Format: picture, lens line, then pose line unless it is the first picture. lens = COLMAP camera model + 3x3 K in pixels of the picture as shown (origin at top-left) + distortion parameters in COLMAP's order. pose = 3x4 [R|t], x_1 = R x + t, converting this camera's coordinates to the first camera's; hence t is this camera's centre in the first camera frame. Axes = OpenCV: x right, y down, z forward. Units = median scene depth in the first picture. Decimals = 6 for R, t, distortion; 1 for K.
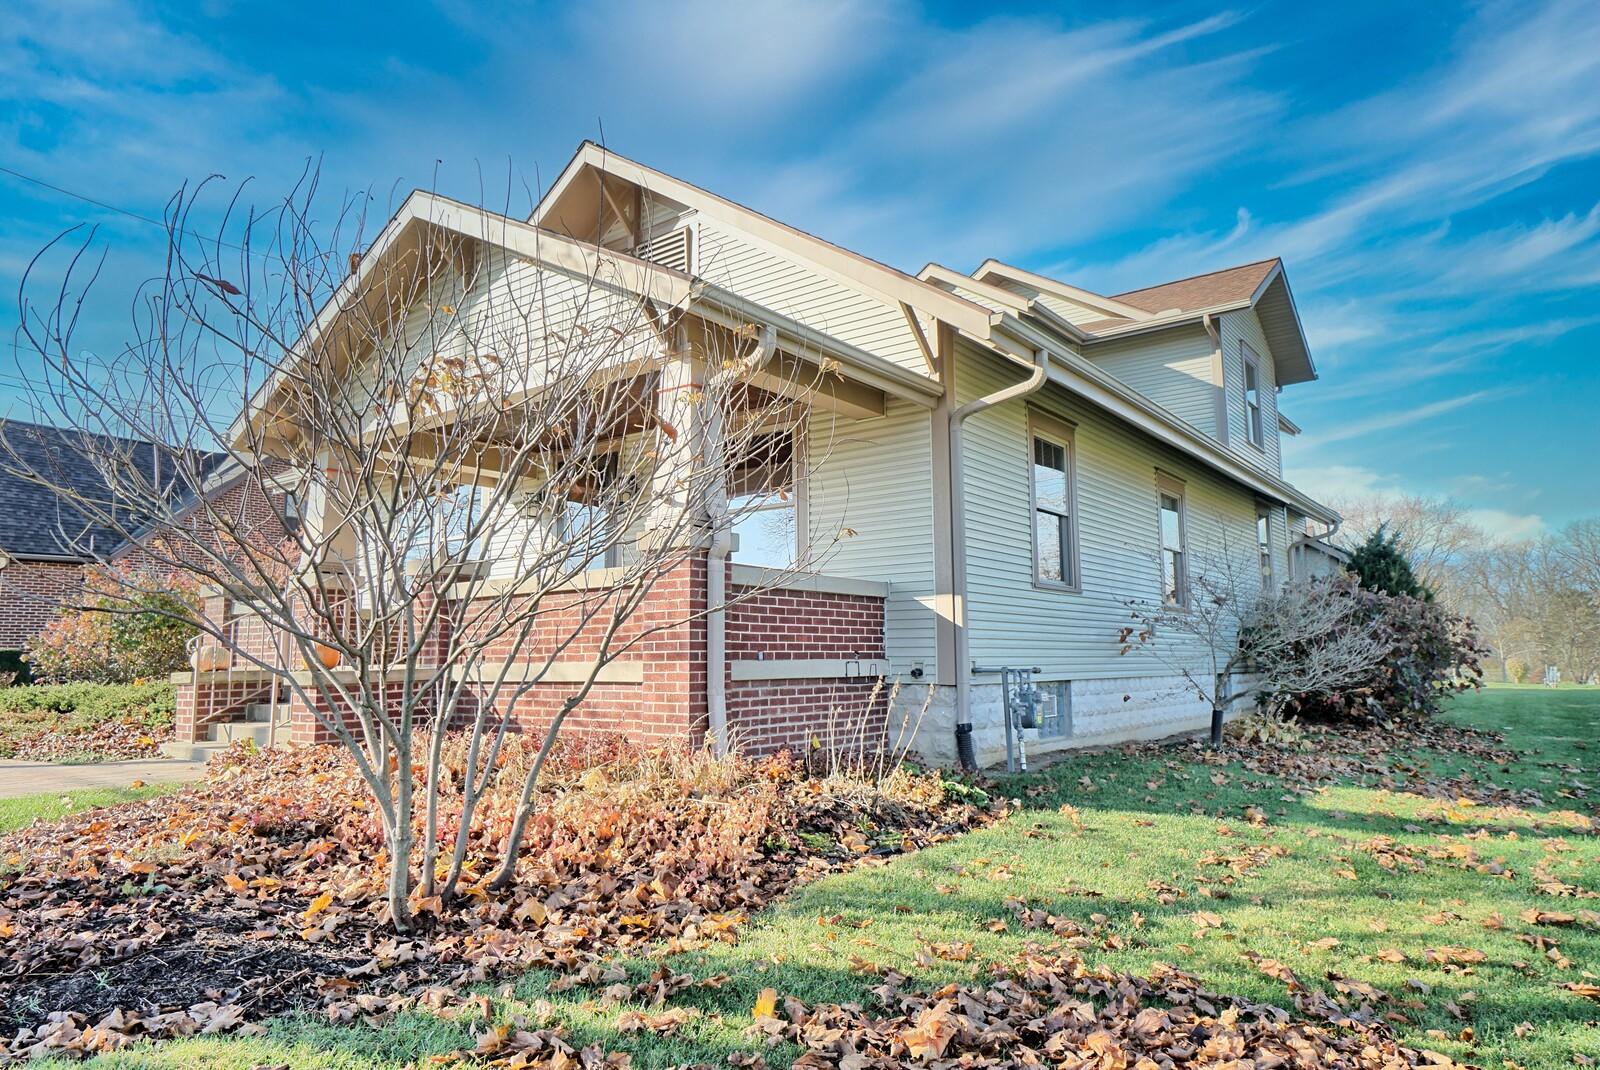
lens RADIAL K [[989.4, 0, 802.4], [0, 989.4, 532.7], [0, 0, 1]] dist [0.048798, 0.001287]
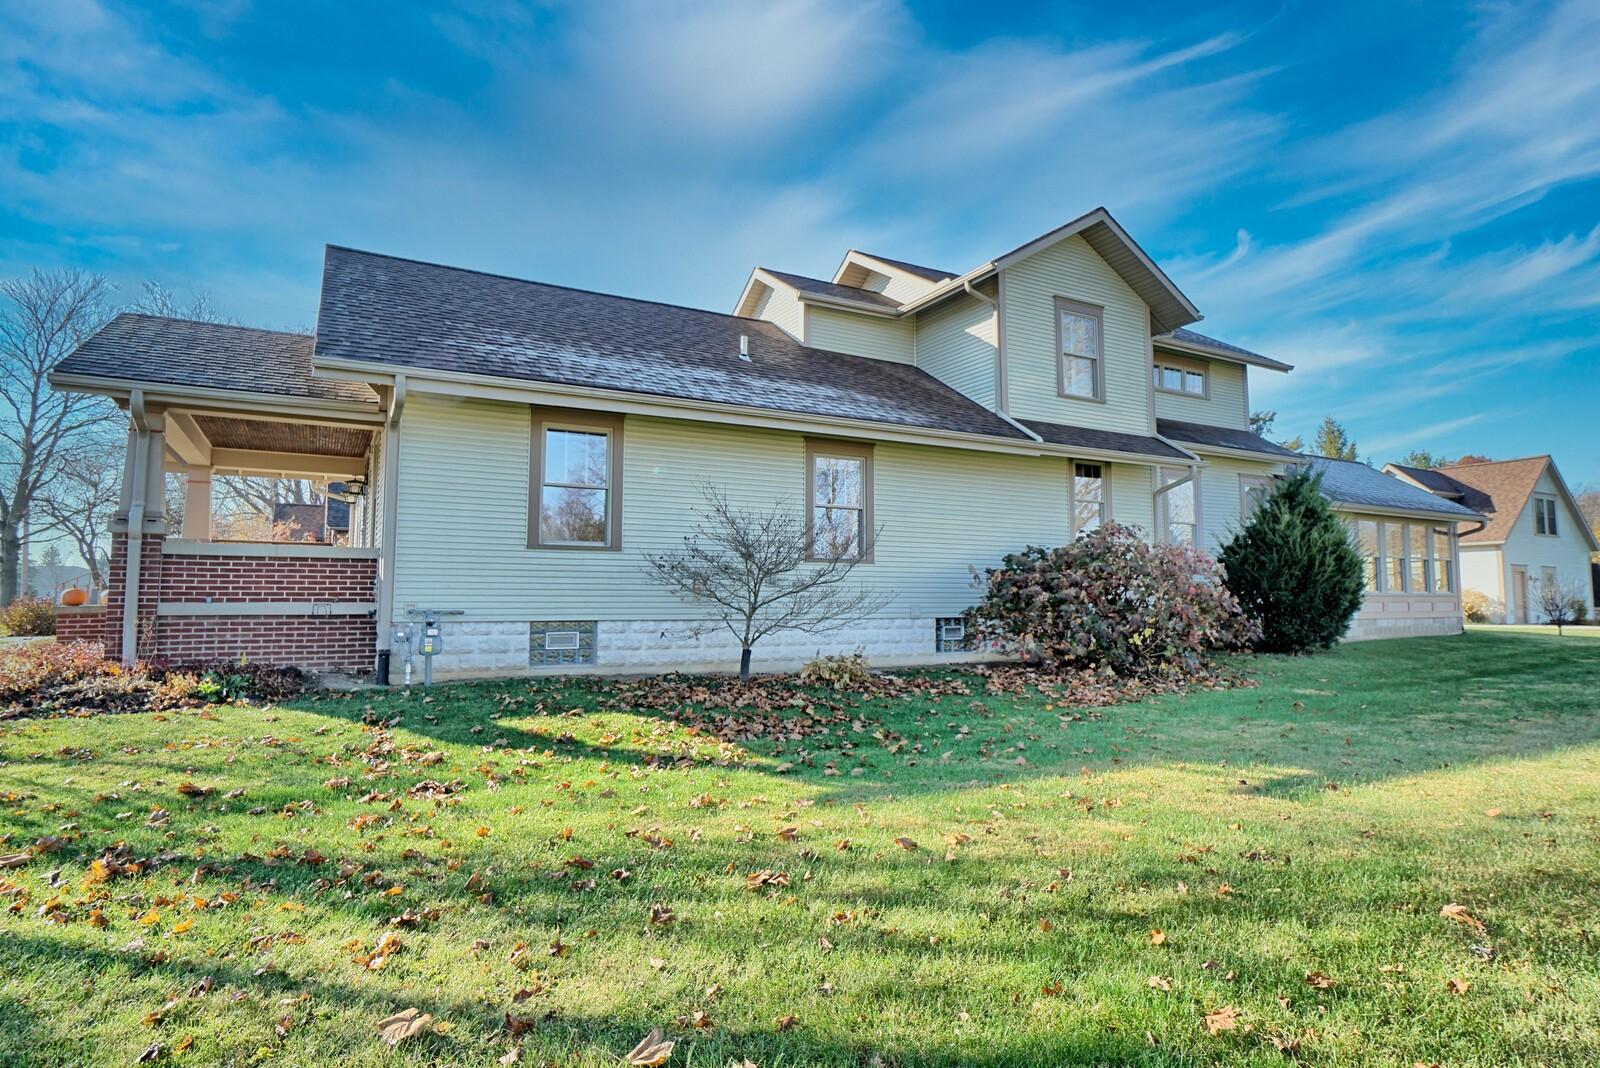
lens RADIAL K [[869.0, 0, 800.7], [0, 869.0, 532.0], [0, 0, 1]] dist [-0.002192, 0.022487]
pose [[0.905443, -0.024454, -0.423762, 1.158874], [0.044715, 0.998279, 0.037935, 0.007641], [0.422106, -0.053296, 0.904979, 0.143198]]
